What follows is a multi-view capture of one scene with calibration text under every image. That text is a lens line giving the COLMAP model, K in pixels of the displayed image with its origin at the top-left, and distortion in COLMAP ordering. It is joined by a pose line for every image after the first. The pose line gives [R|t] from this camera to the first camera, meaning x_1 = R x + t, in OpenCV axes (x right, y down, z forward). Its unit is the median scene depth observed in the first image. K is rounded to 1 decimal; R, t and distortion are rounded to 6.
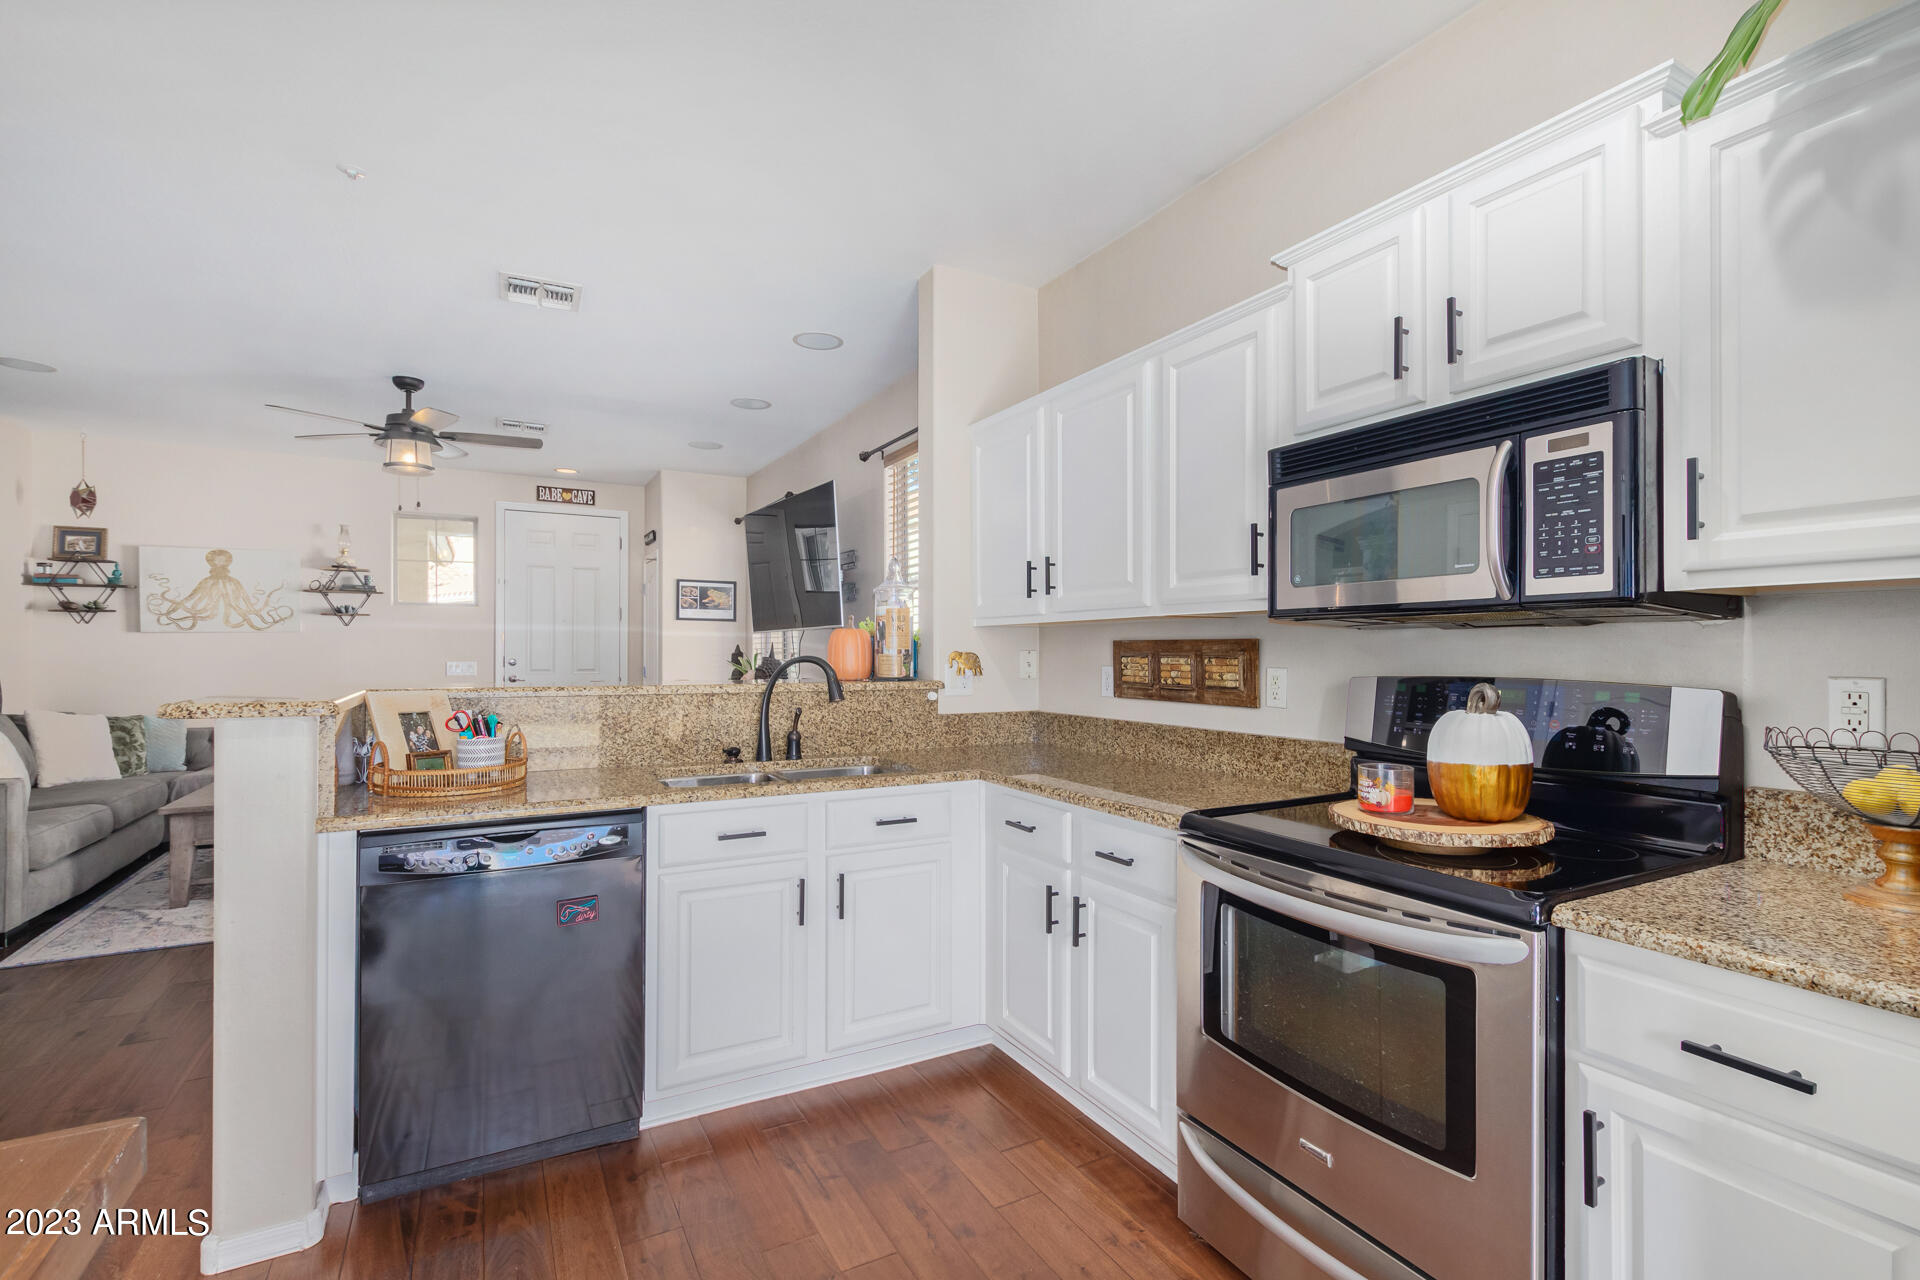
lens RADIAL K [[877.9, 0, 960.0], [0, 877.9, 640.0], [0, 0, 1]] dist [0.025652, -0.010707]
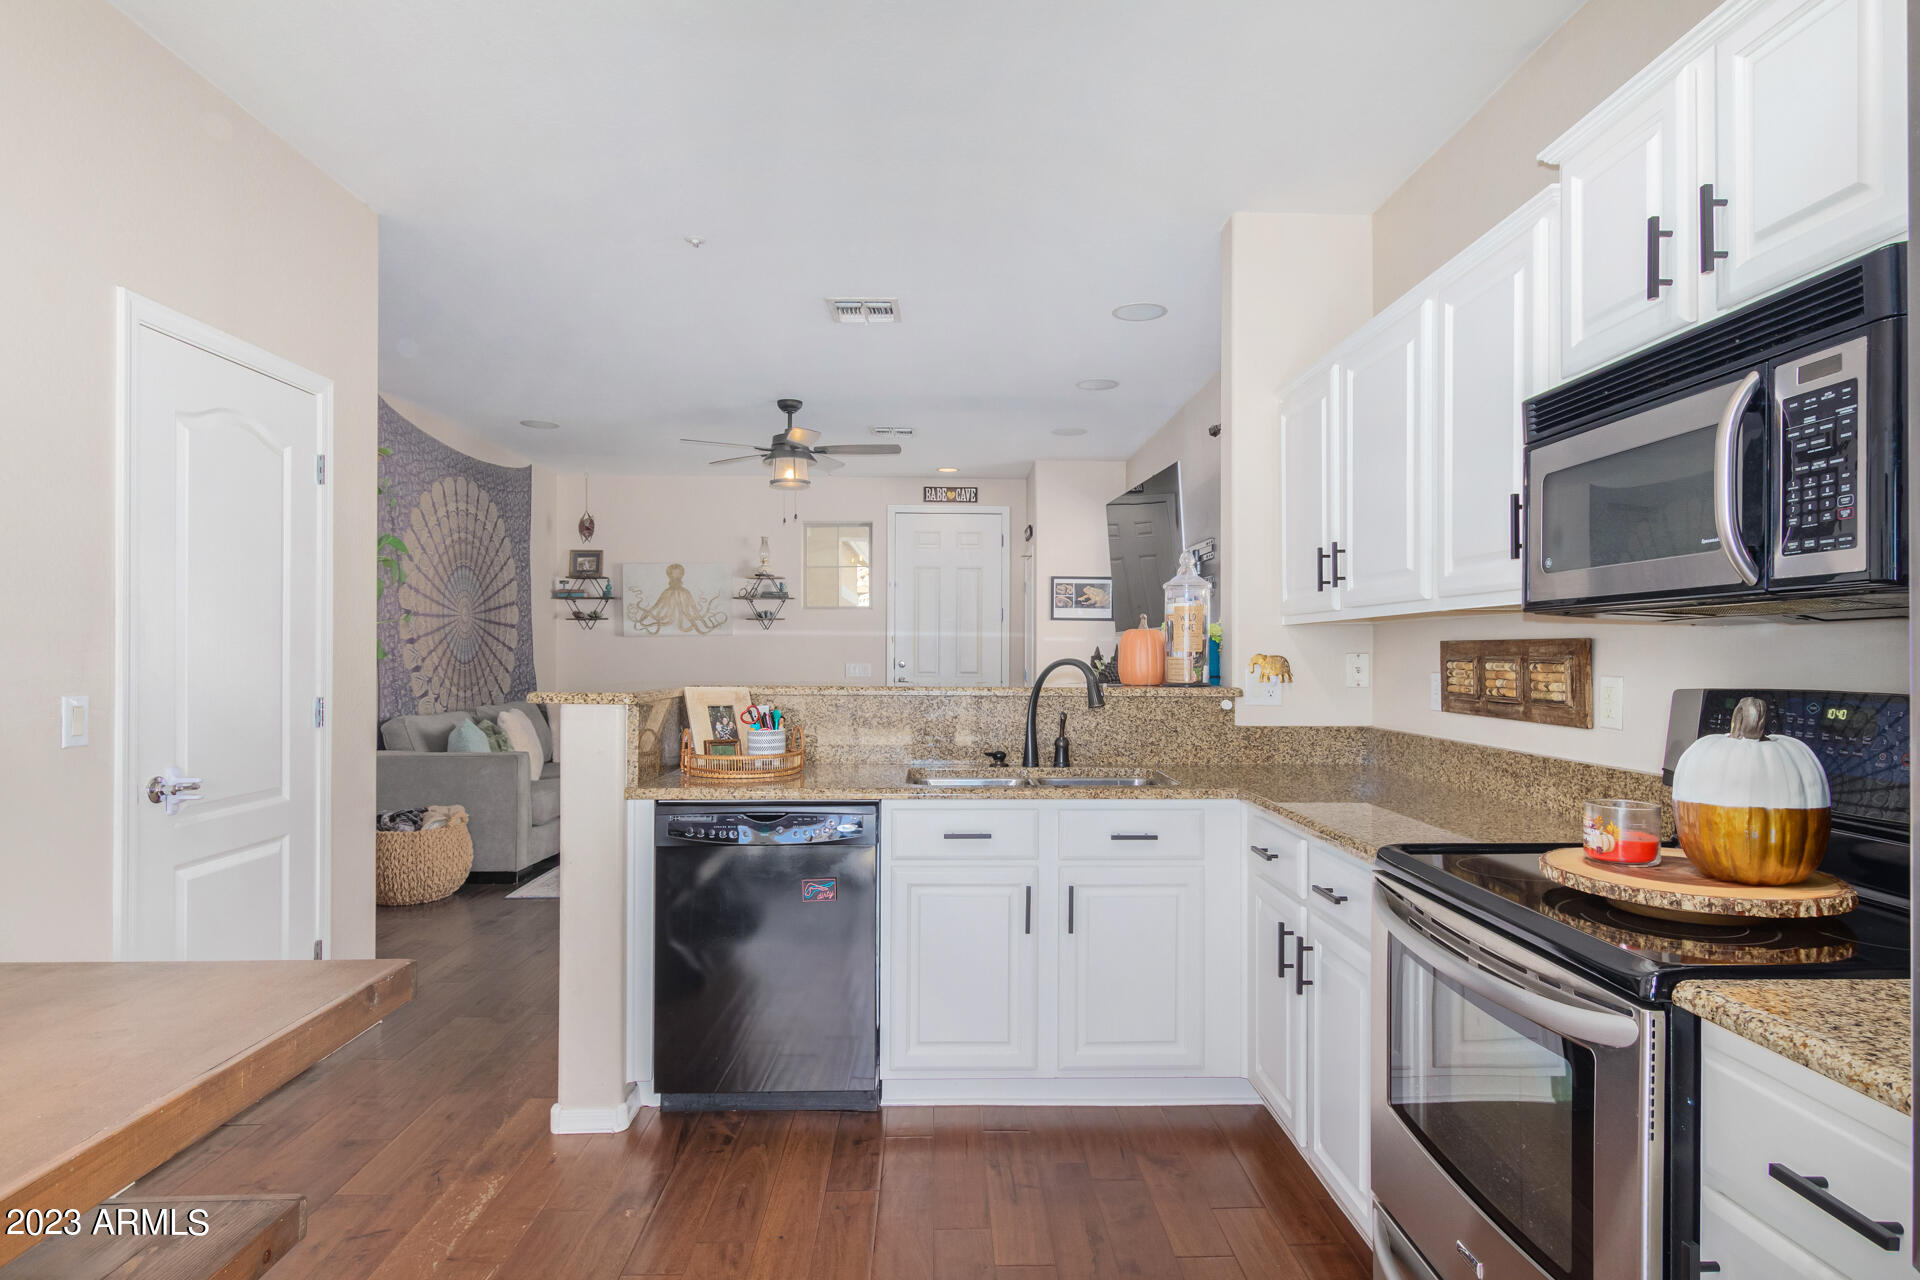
lens RADIAL K [[1030.0, 0, 960.0], [0, 1030.0, 640.0], [0, 0, 1]] dist [0.012692, -0.000467]
pose [[0.890434, -0.003940, -0.455095, 0.259472], [0.003540, 0.999992, -0.001731, -0.000123], [0.455098, -0.000070, 0.890441, -0.049451]]
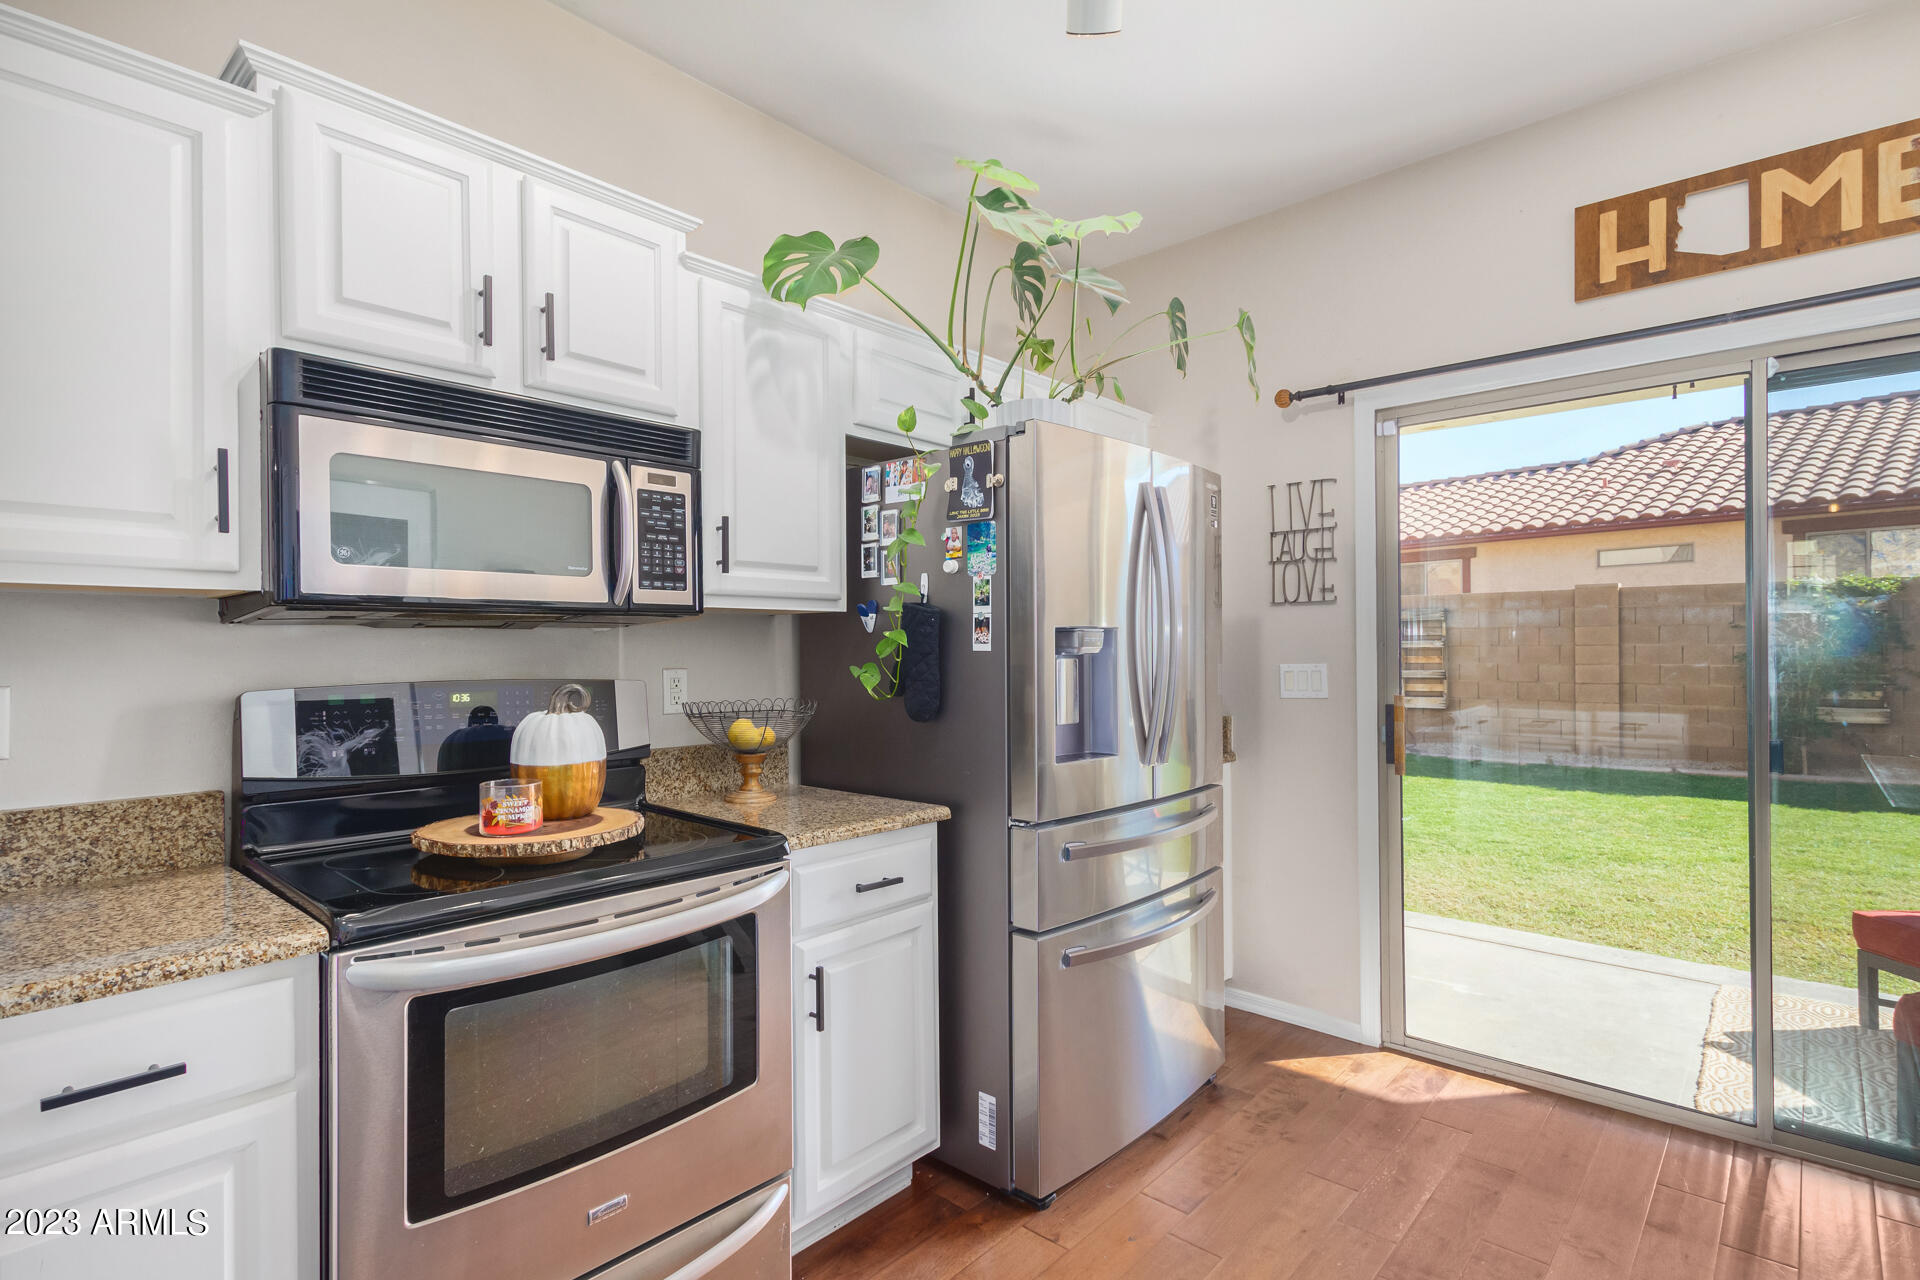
lens RADIAL K [[947.6, 0, 960.0], [0, 947.6, 640.0], [0, 0, 1]] dist [0.034245, -0.013441]
pose [[-0.331221, 0.011519, 0.943483, -0.394778], [-0.004666, 0.999893, -0.013846, 0.007532], [-0.943542, -0.008988, -0.331132, 0.610652]]
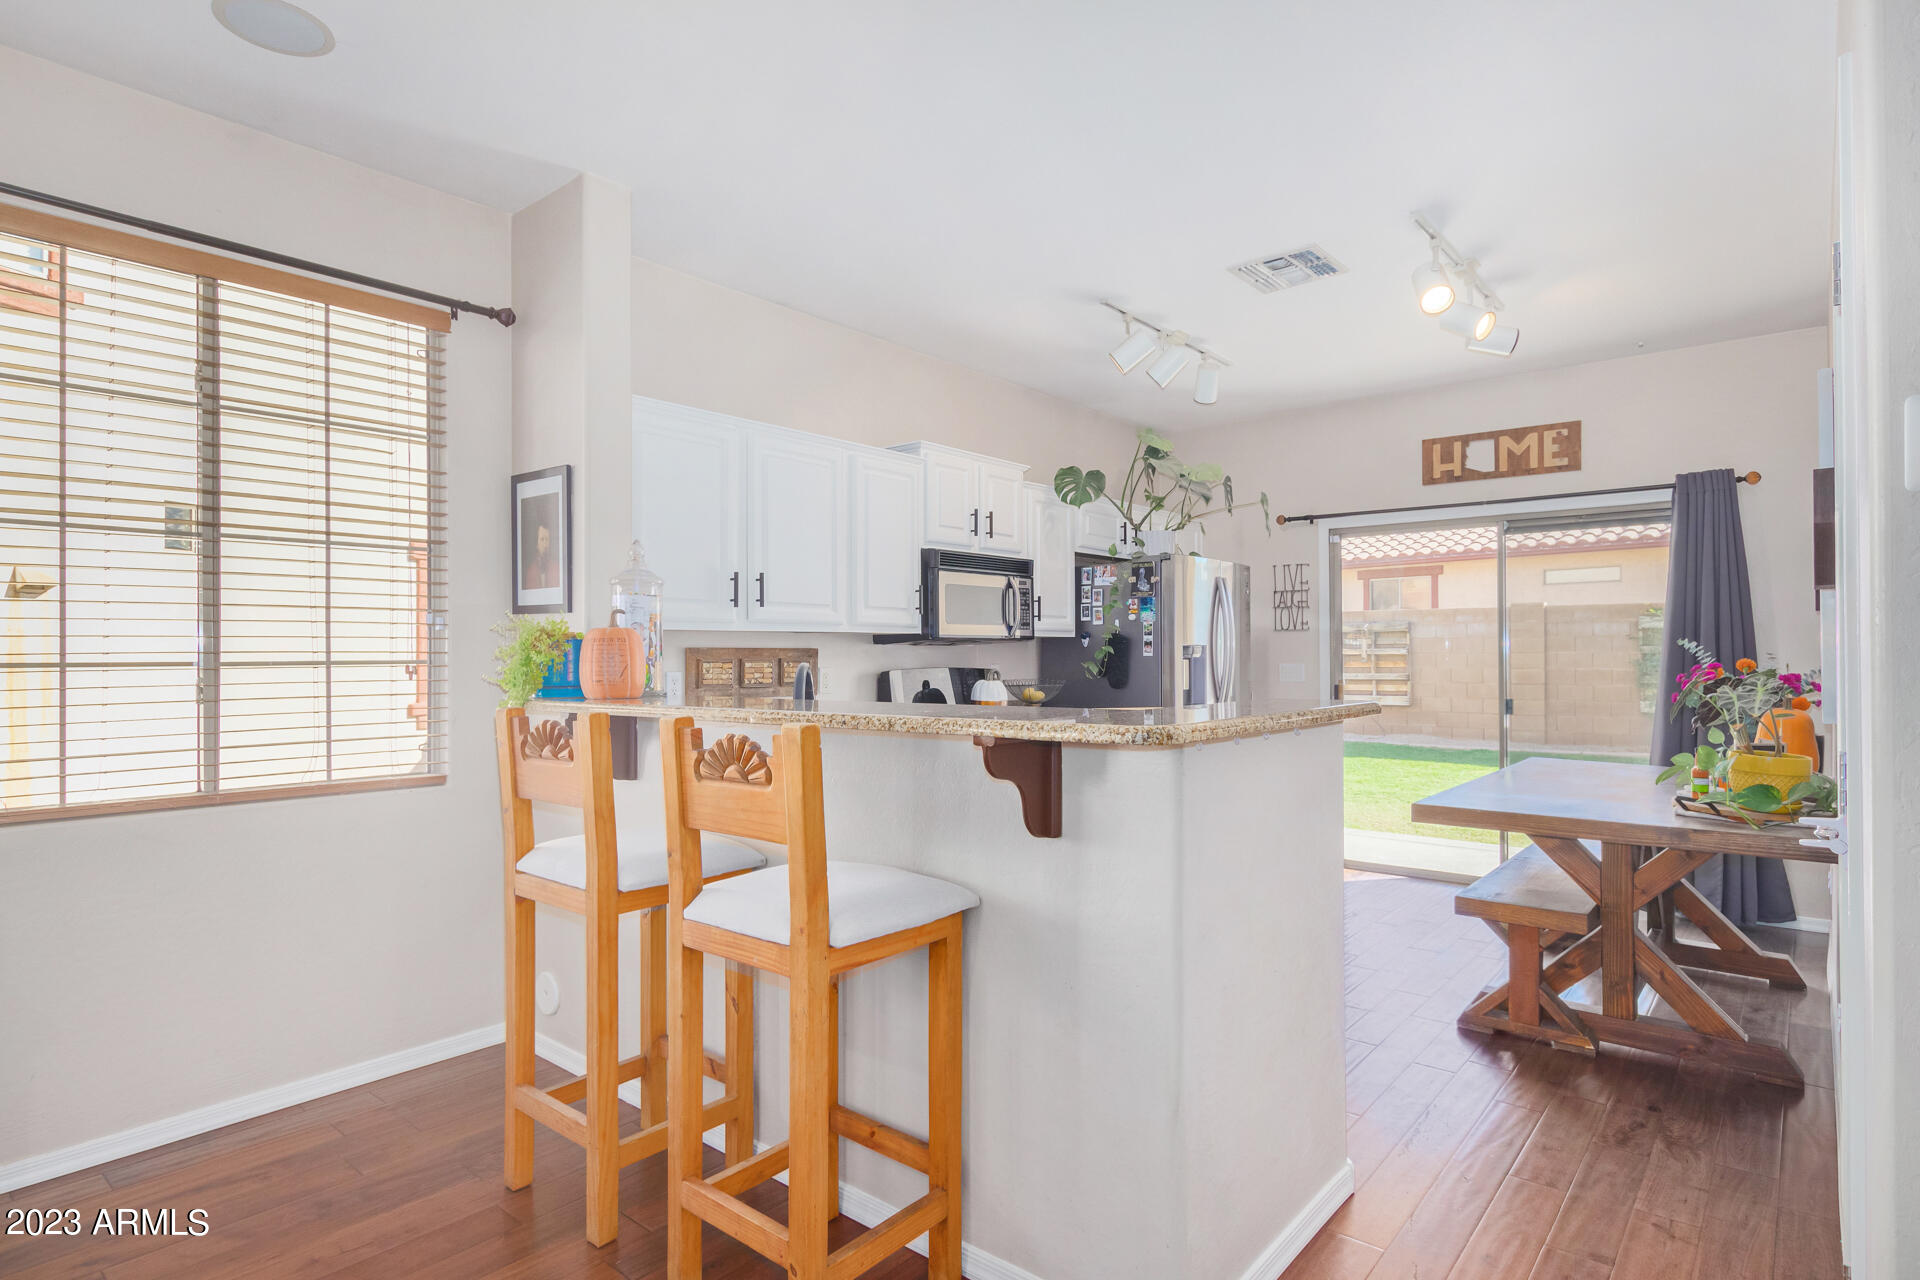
lens RADIAL K [[1030.0, 0, 960.0], [0, 1030.0, 640.0], [0, 0, 1]] dist [0.012692, -0.000467]
pose [[-0.363547, 0.013345, 0.931480, -1.365883], [-0.008375, 0.999810, -0.017593, 0.012828], [-0.931538, -0.014197, -0.363367, 1.399308]]
